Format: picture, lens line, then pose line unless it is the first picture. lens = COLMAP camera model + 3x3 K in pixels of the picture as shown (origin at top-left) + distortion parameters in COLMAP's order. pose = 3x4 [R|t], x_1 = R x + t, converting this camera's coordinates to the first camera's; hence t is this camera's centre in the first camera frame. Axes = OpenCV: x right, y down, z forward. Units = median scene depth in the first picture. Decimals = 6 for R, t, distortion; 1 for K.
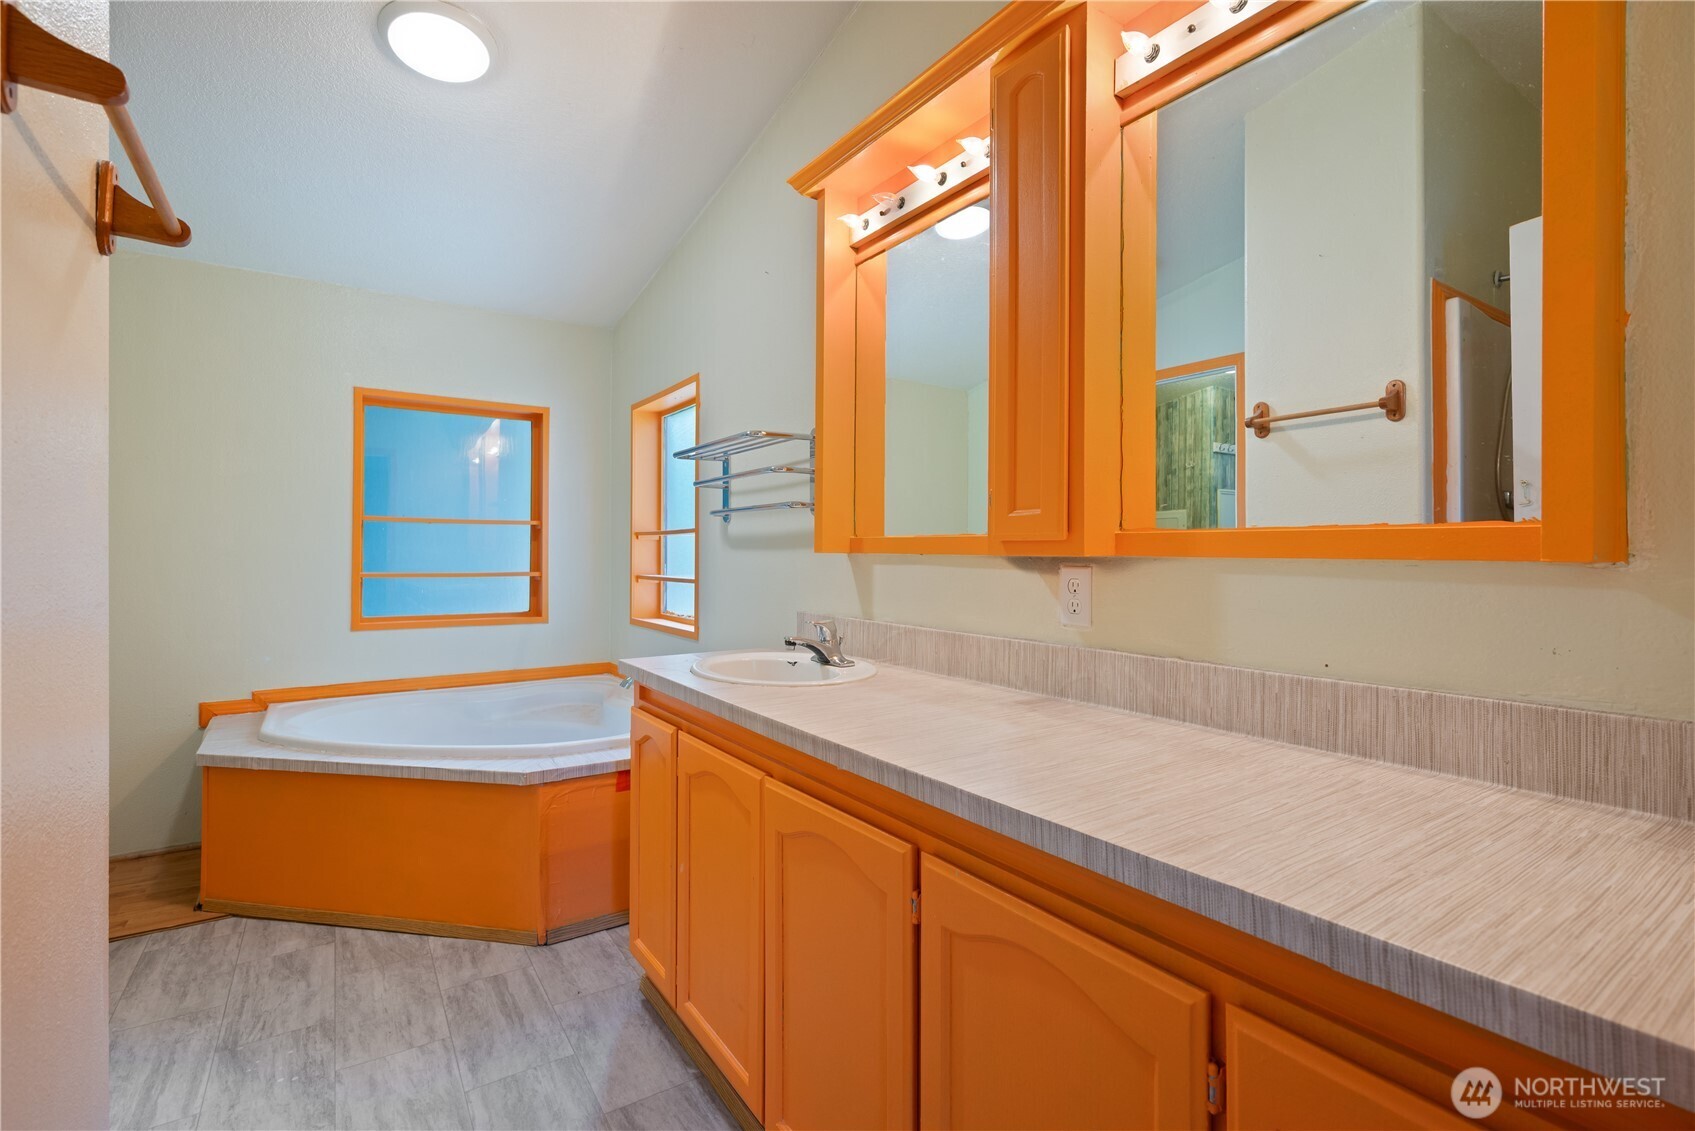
lens RADIAL K [[757.0, 0, 844.1], [0, 757.0, 562.9], [0, 0, 1]] dist [-0.000707, -0.000573]
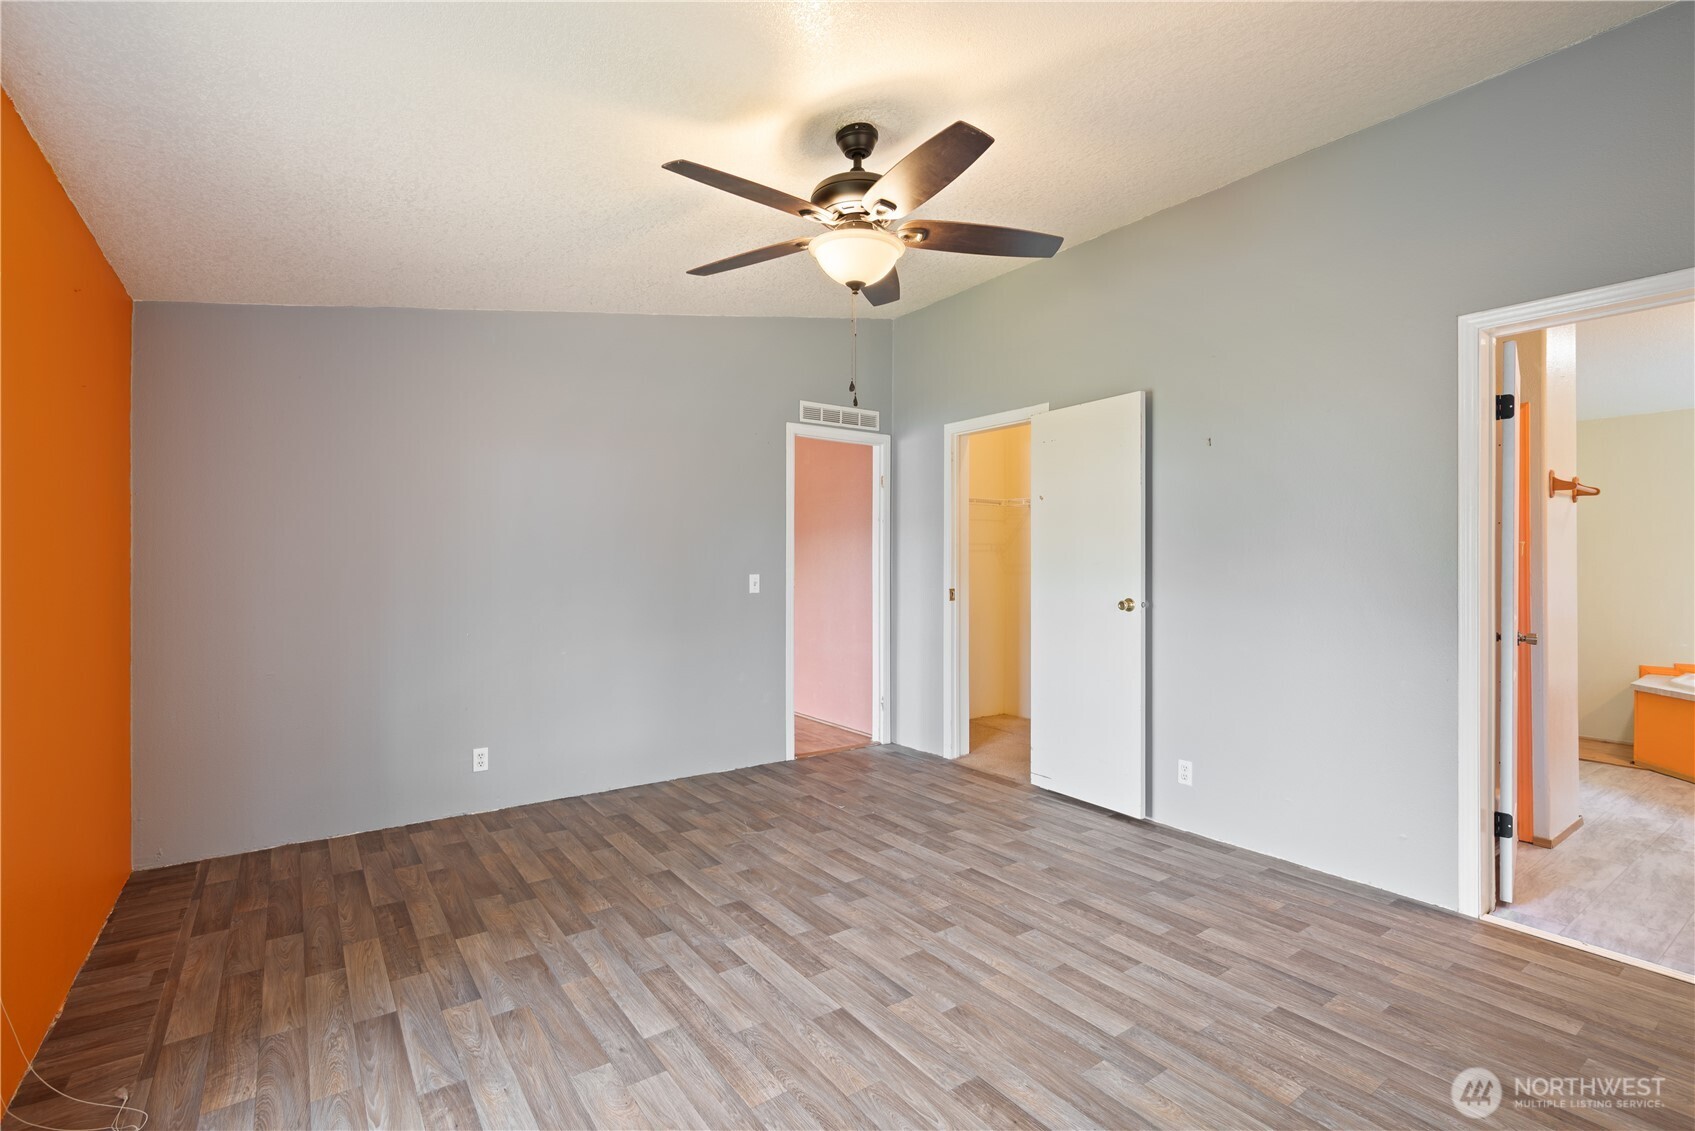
lens RADIAL K [[757.0, 0, 844.1], [0, 757.0, 562.9], [0, 0, 1]] dist [-0.000707, -0.000573]
pose [[0.009508, -0.017805, -0.999796, 0.982678], [-0.006640, 0.999818, -0.017869, -0.009968], [0.999933, 0.006808, 0.009389, -0.955835]]
